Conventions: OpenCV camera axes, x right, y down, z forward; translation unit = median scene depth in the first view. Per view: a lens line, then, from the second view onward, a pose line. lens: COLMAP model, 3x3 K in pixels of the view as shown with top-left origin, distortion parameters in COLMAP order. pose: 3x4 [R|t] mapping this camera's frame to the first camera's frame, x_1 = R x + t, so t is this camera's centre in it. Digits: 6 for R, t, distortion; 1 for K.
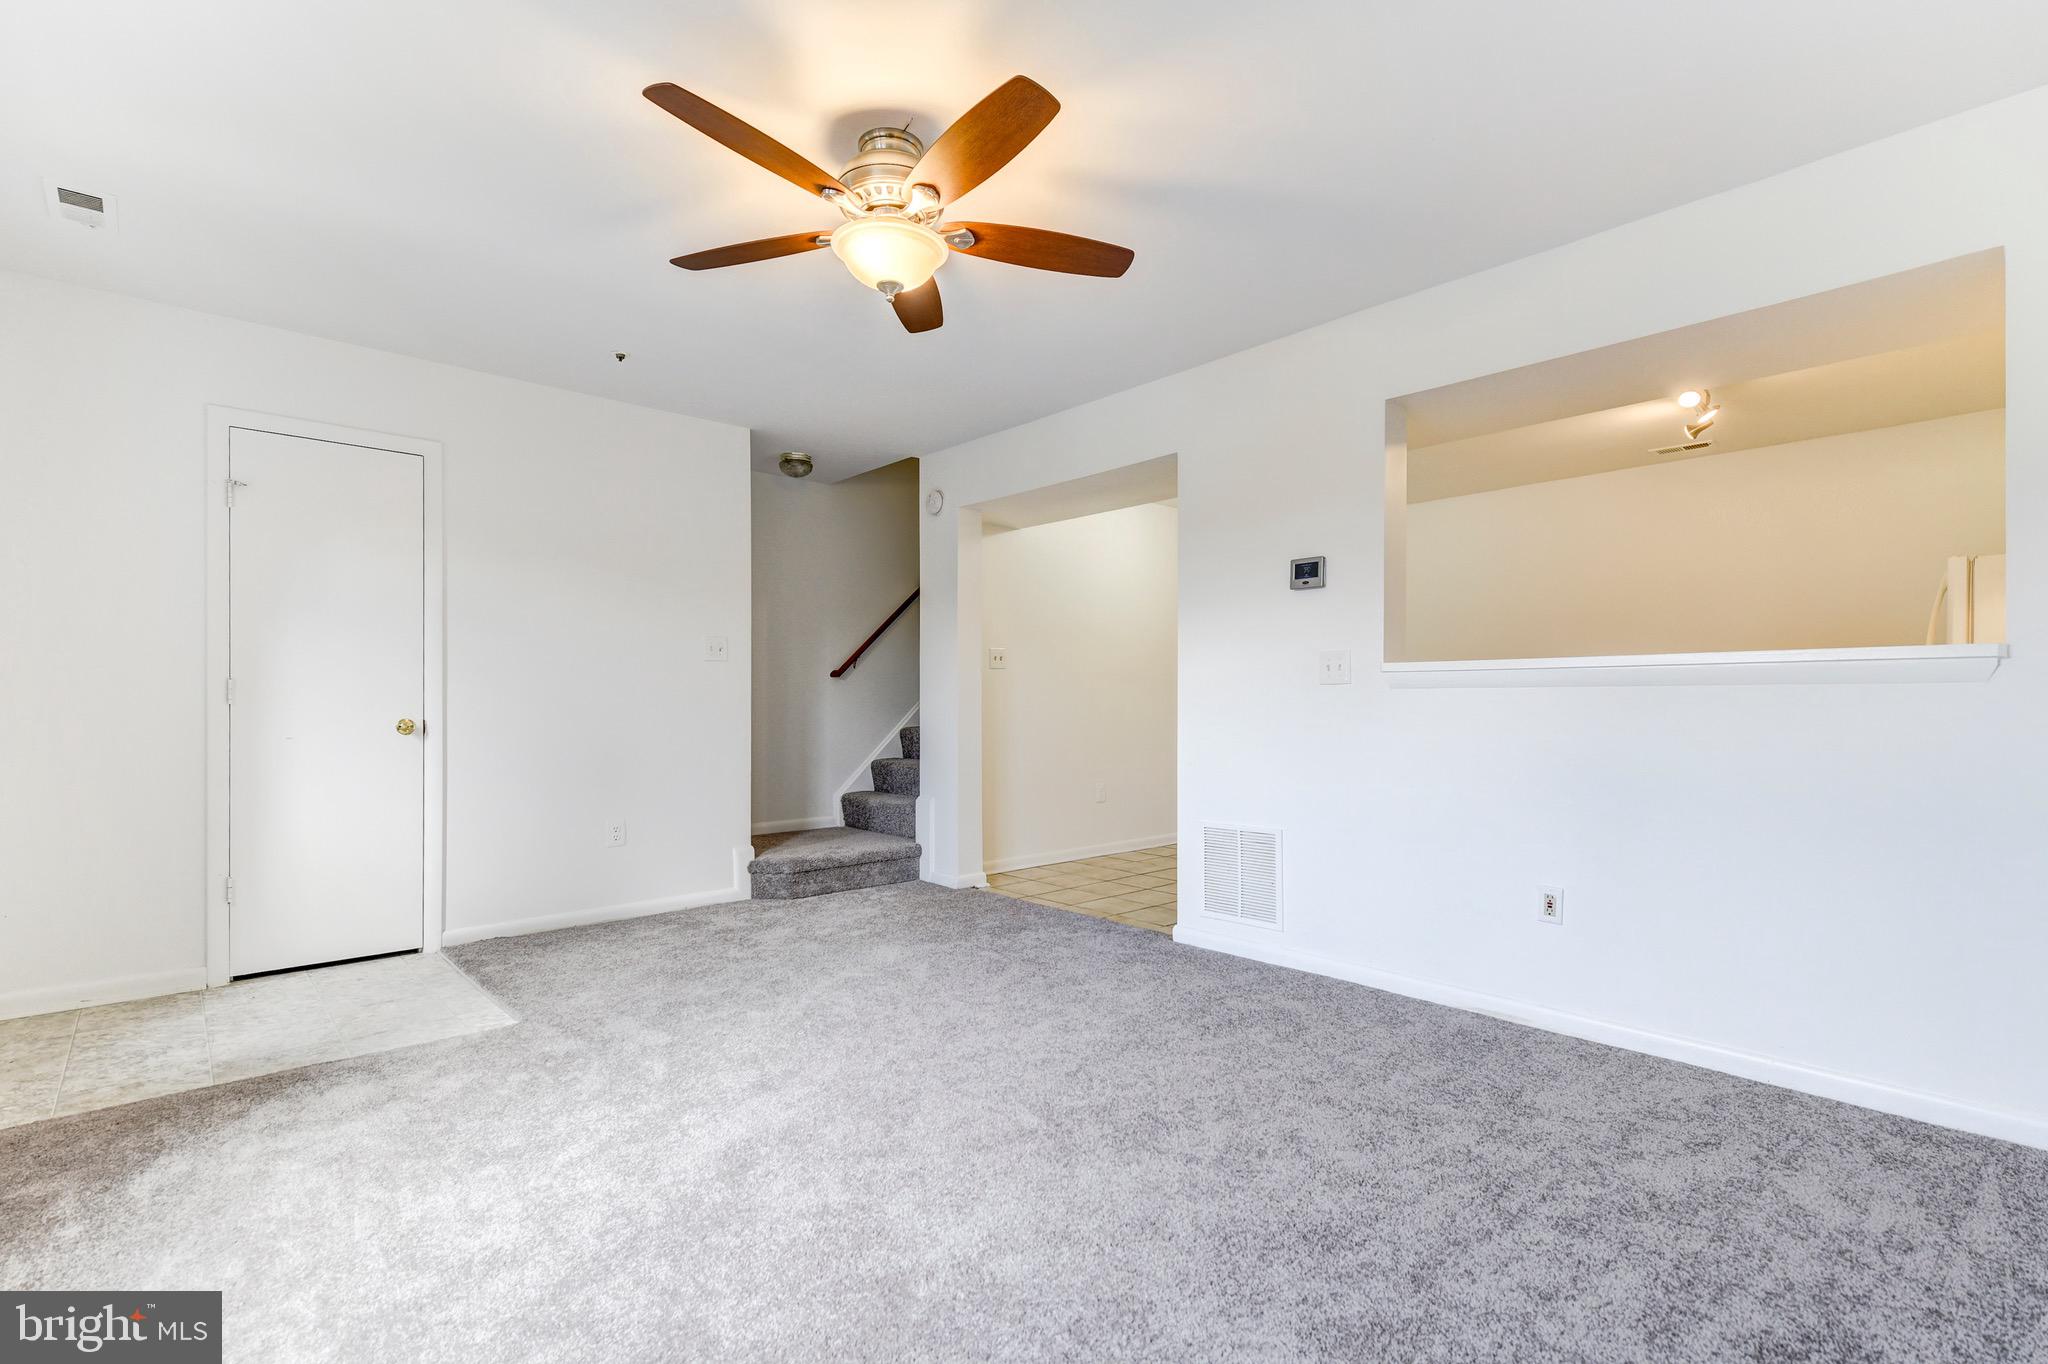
lens RADIAL K [[927.7, 0, 1021.3], [0, 927.7, 683.6], [0, 0, 1]] dist [0.000086, 0.000034]
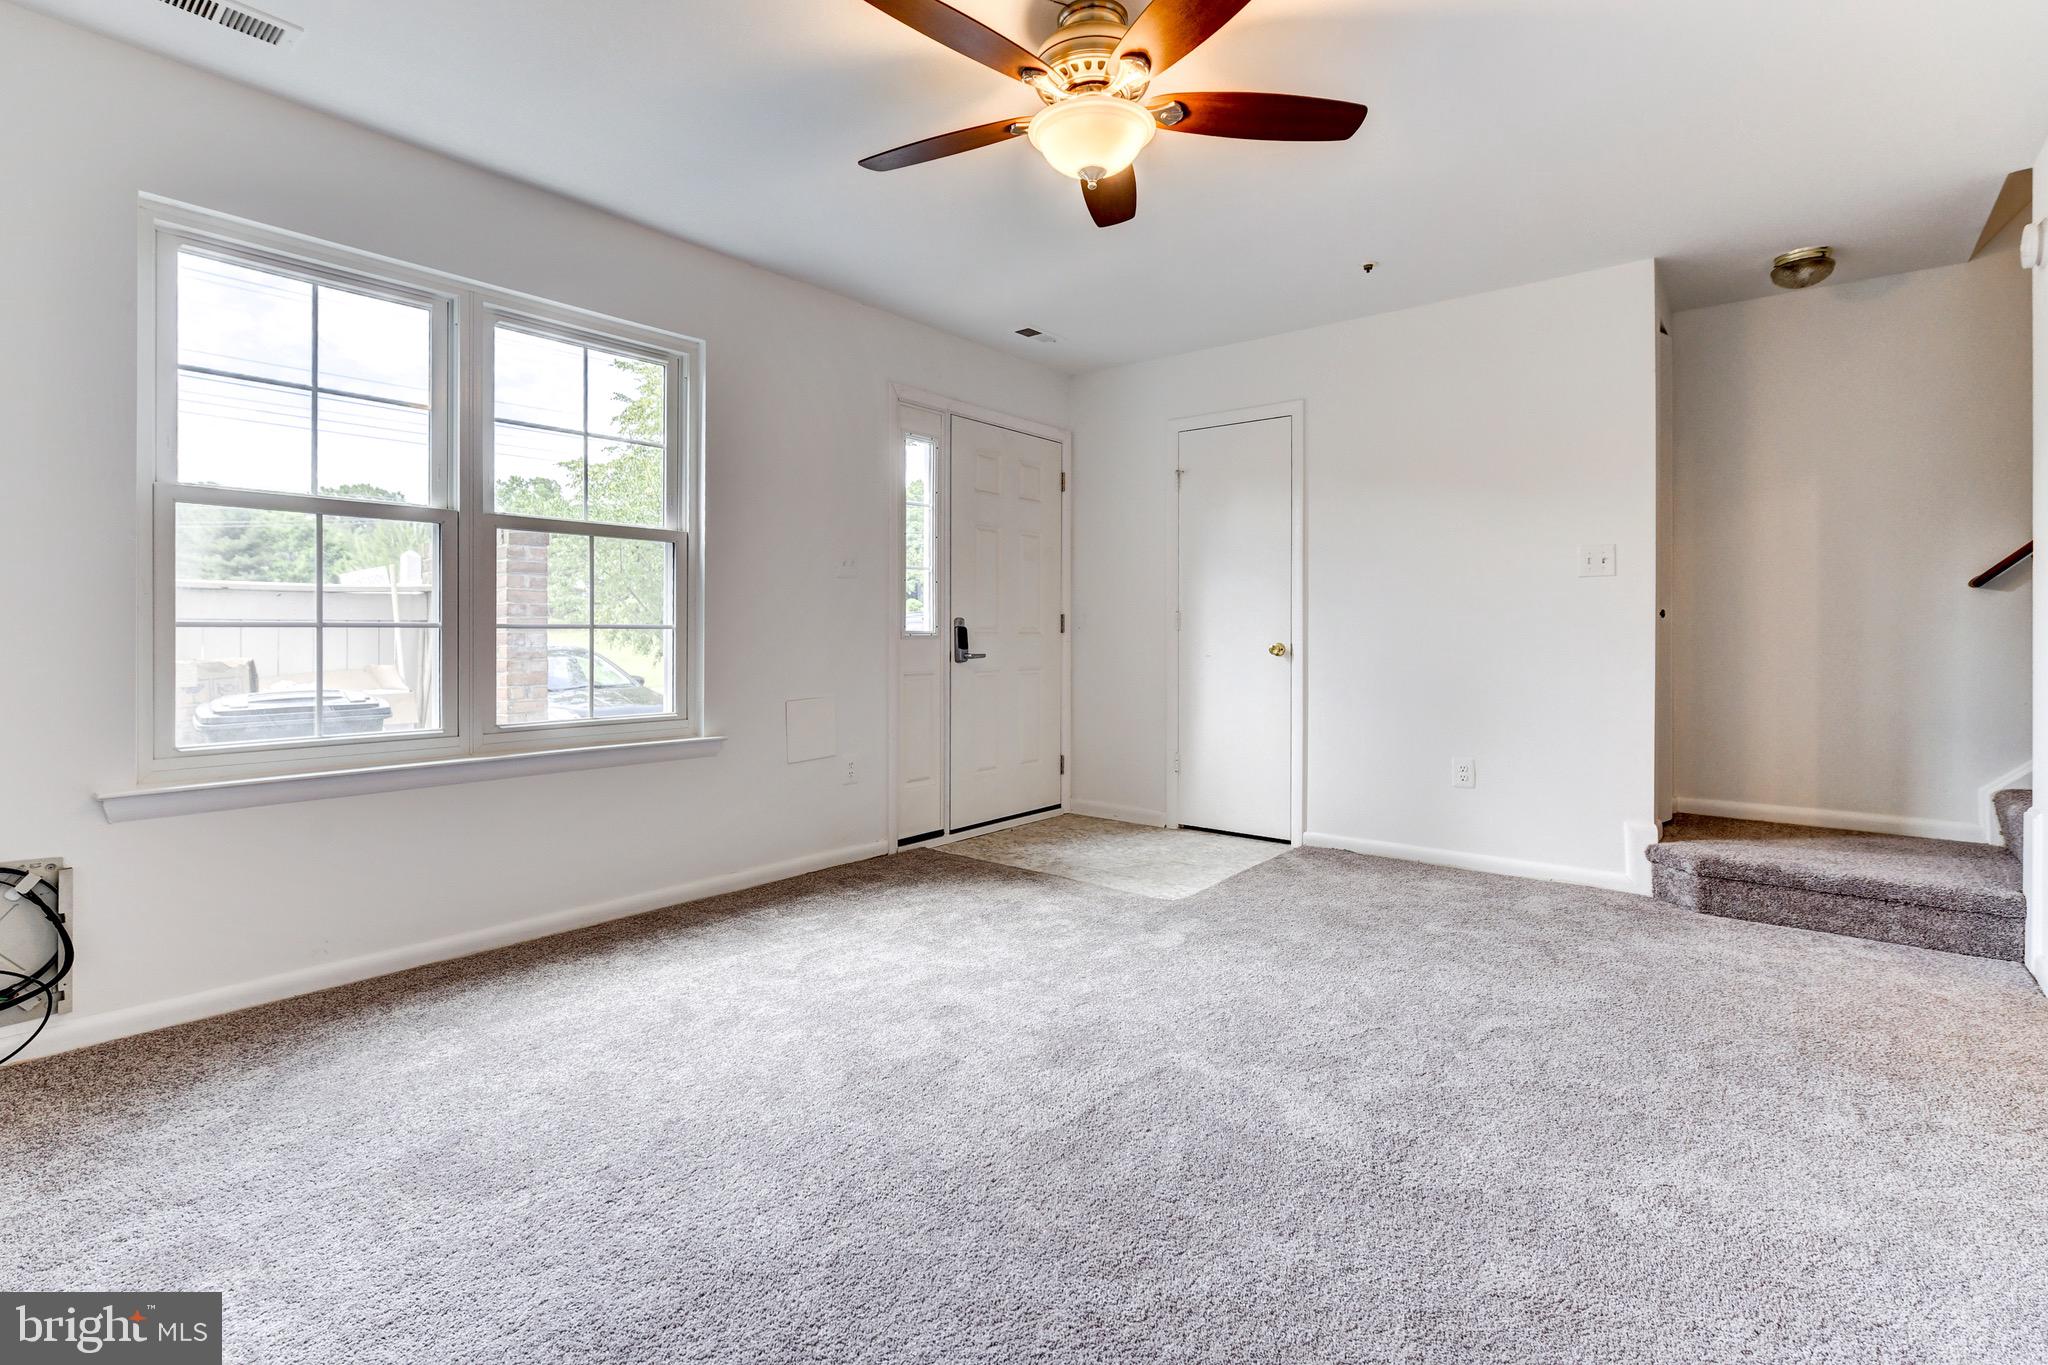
lens RADIAL K [[992.2, 0, 1062.4], [0, 992.2, 629.5], [0, 0, 1]] dist [0.005371, -0.000062]
pose [[0.150368, 0.001059, -0.988629, 0.422263], [0.016710, 0.999854, 0.003613, 0.009184], [0.988489, -0.017064, 0.150329, 0.419477]]
